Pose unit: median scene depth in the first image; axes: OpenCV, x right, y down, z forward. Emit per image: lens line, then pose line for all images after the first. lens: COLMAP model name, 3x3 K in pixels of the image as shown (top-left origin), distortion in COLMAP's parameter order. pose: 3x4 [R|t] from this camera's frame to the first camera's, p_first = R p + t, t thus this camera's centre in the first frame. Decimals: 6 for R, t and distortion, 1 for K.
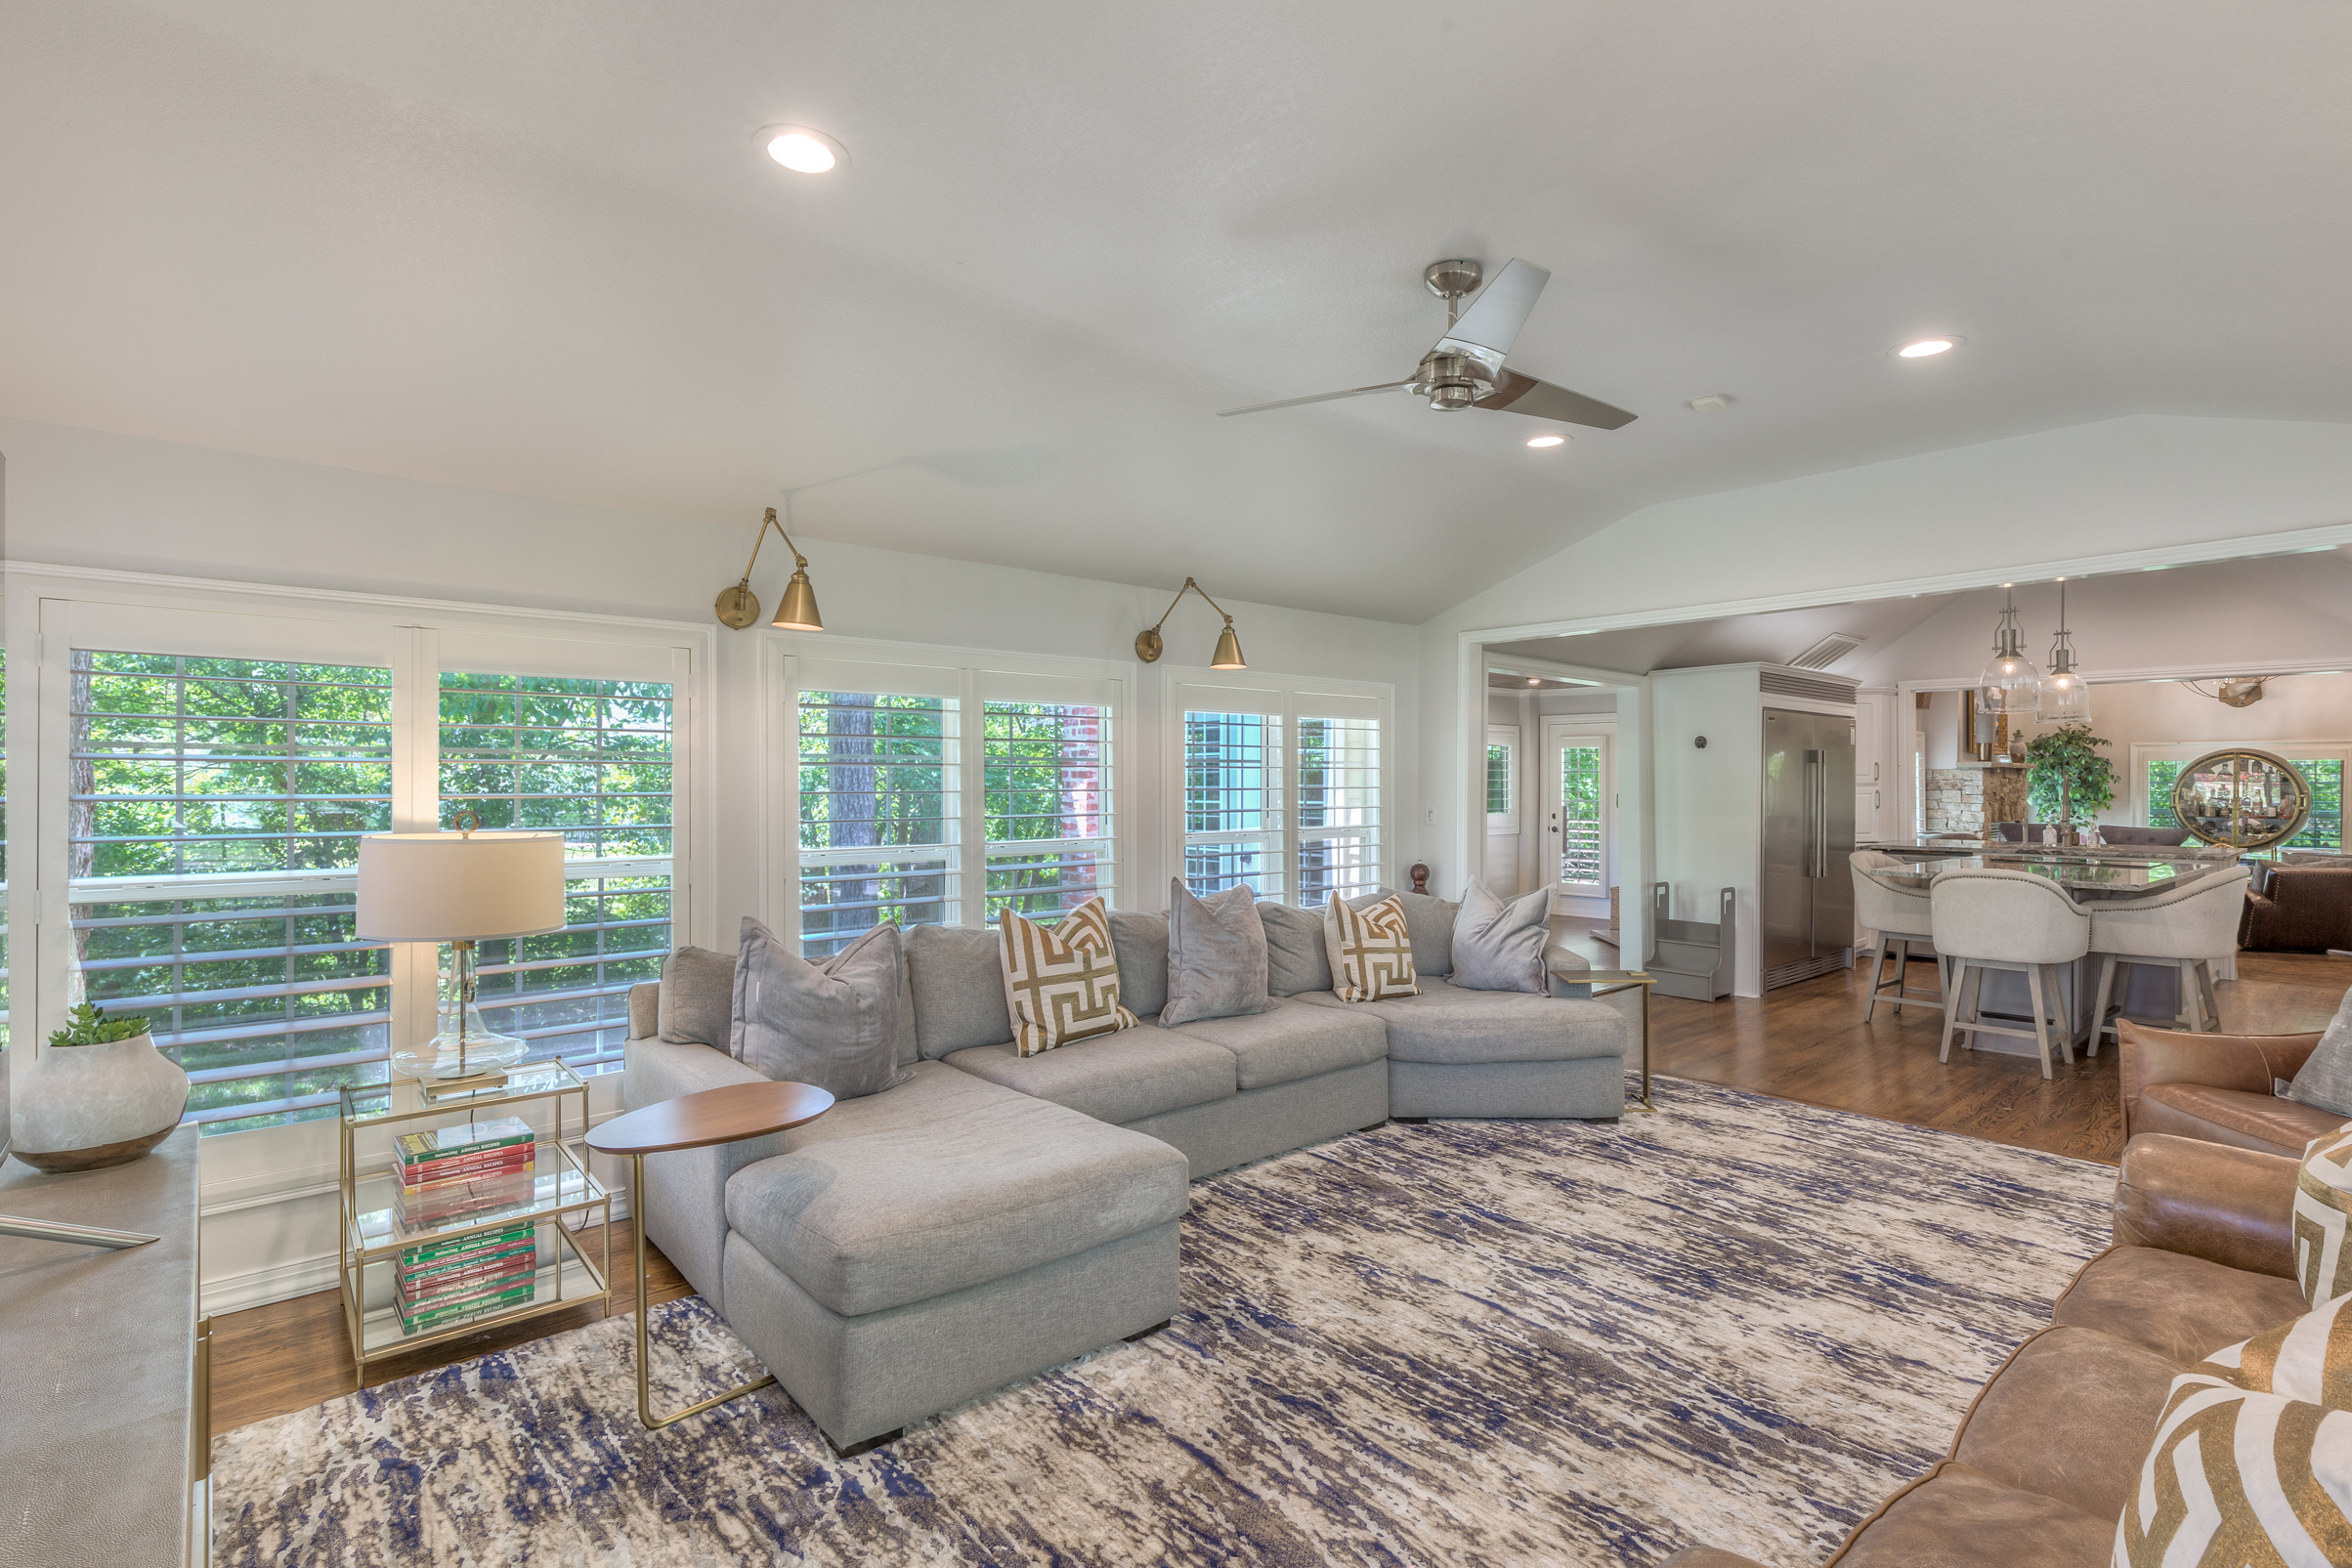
lens RADIAL K [[1060.5, 0, 1198.7], [0, 1060.5, 775.4], [0, 0, 1]] dist [0.013906, 0.000153]
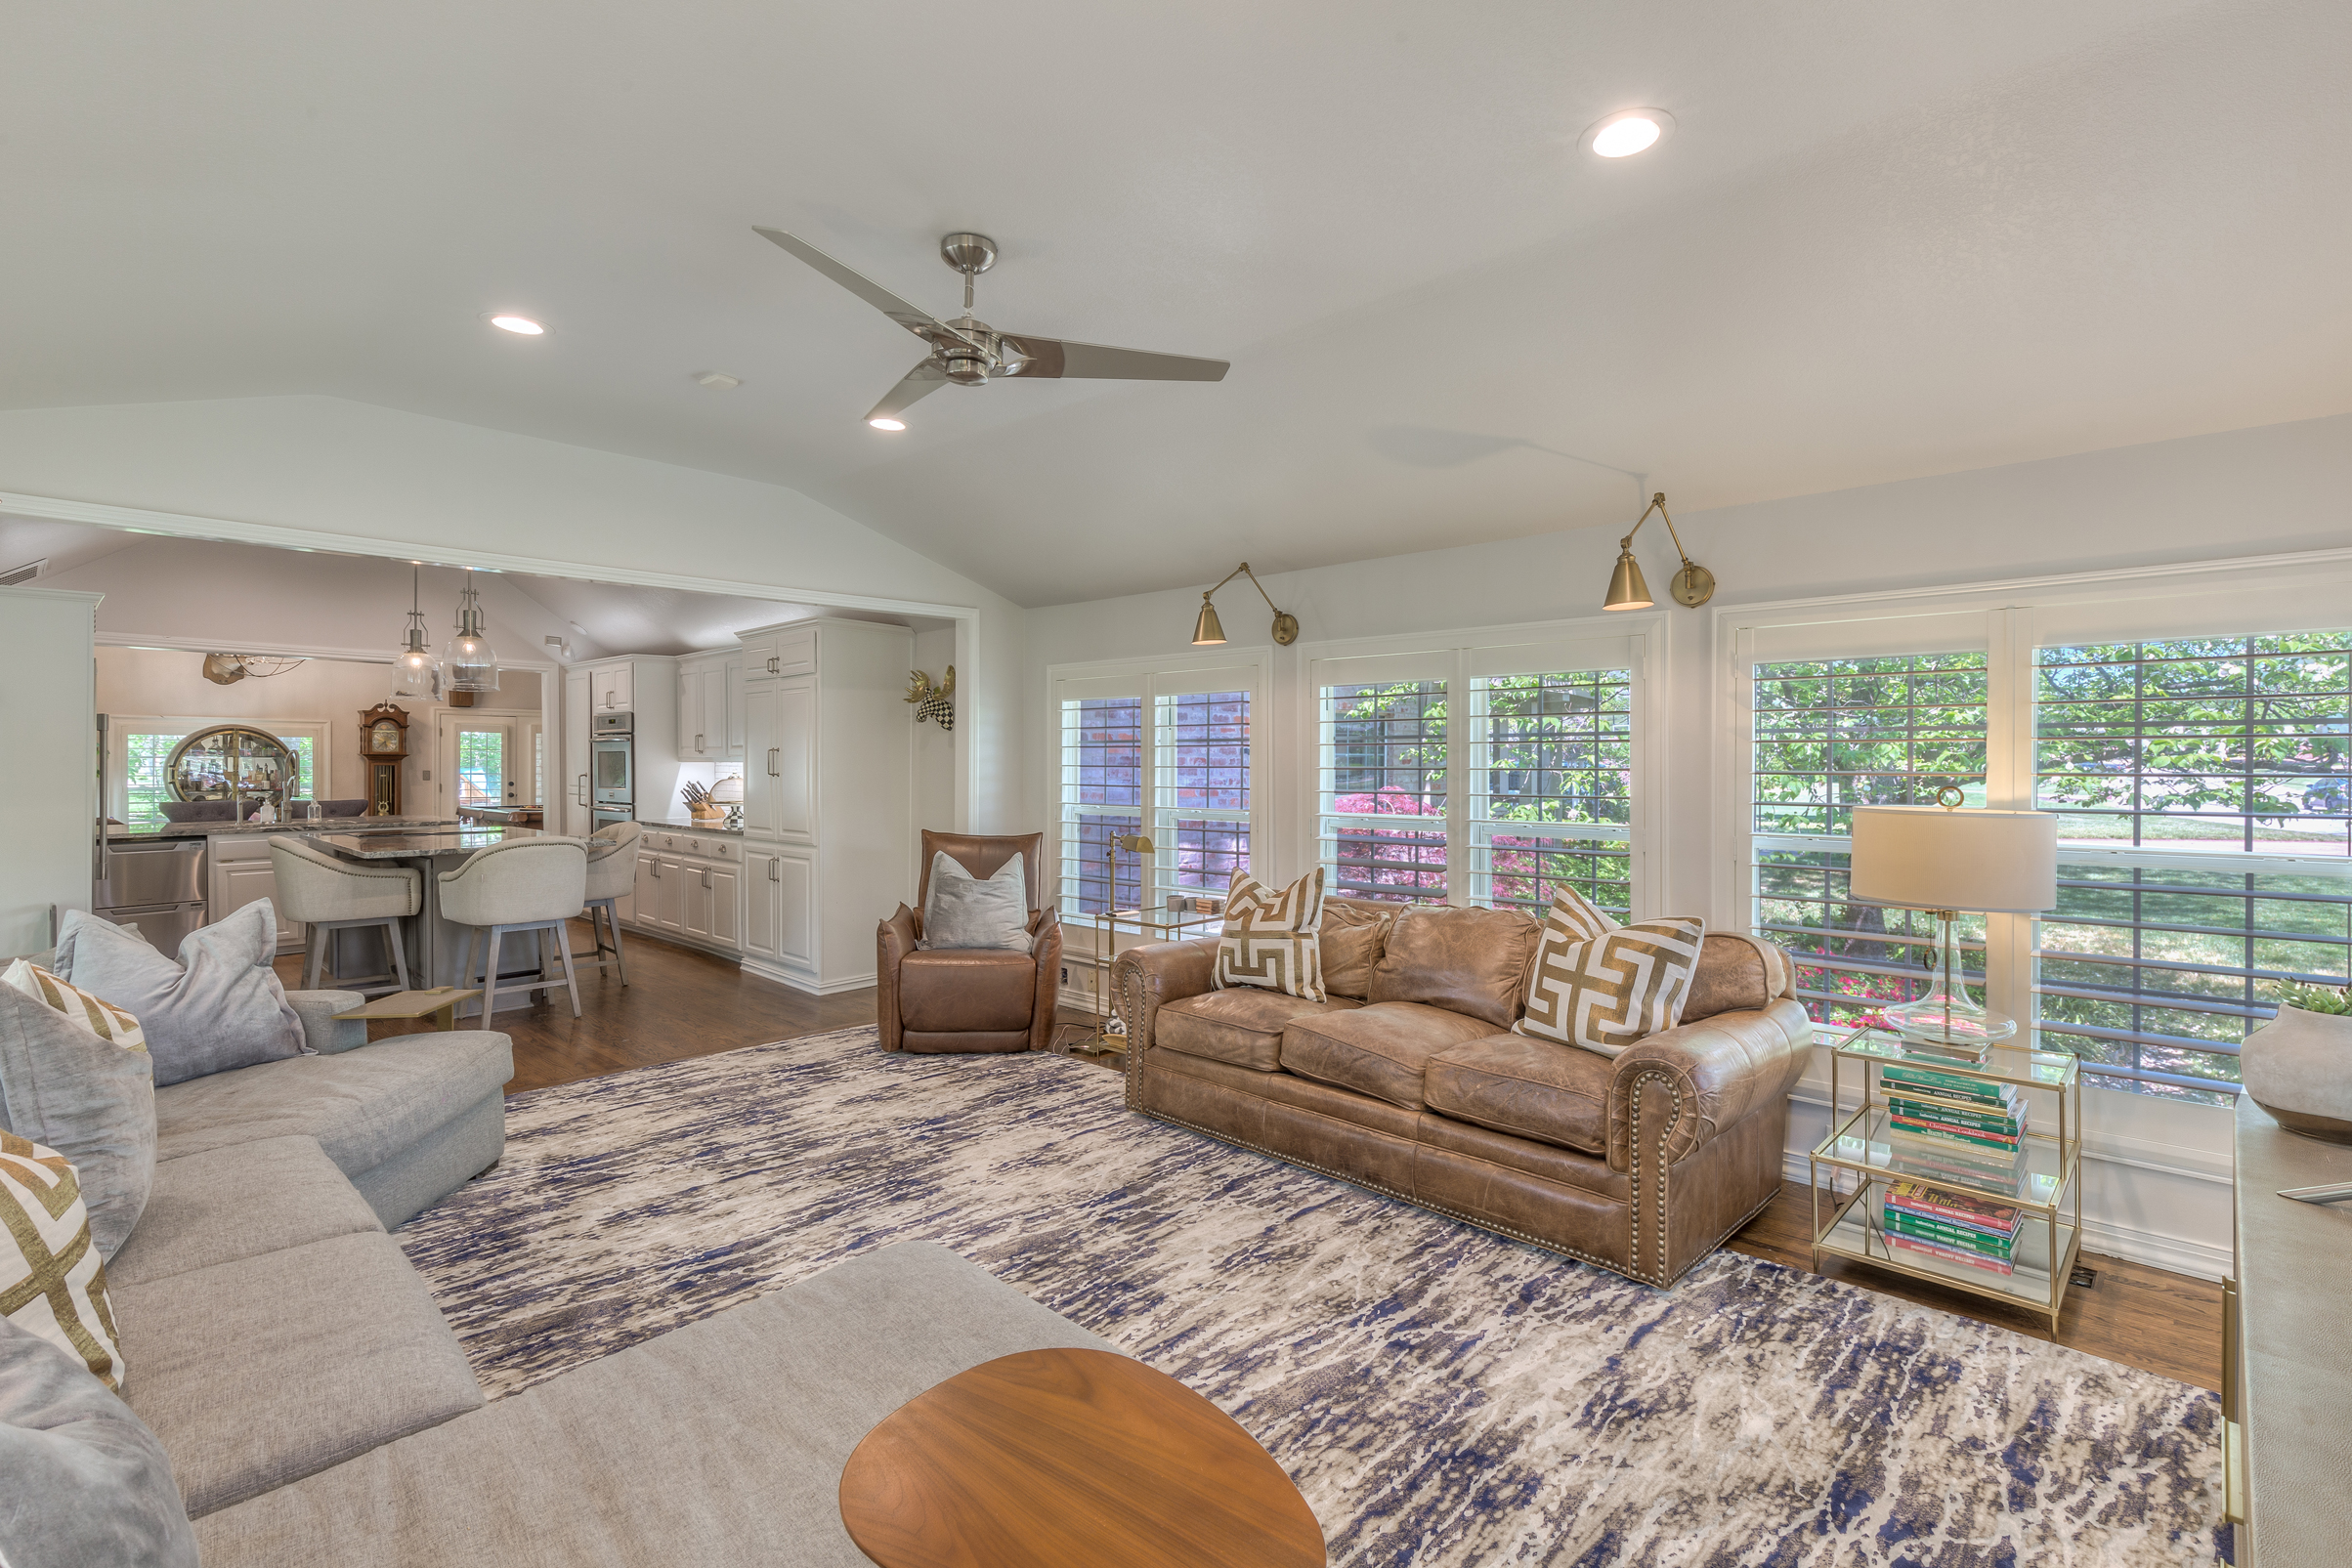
lens RADIAL K [[1069.9, 0, 1182.1], [0, 1069.9, 793.4], [0, 0, 1]] dist [0.012598, -0.000196]
pose [[-0.053677, -0.031091, 0.998074, -0.583957], [-0.009145, 0.999489, 0.030643, 0.005897], [-0.998516, -0.007482, -0.053934, 0.637455]]
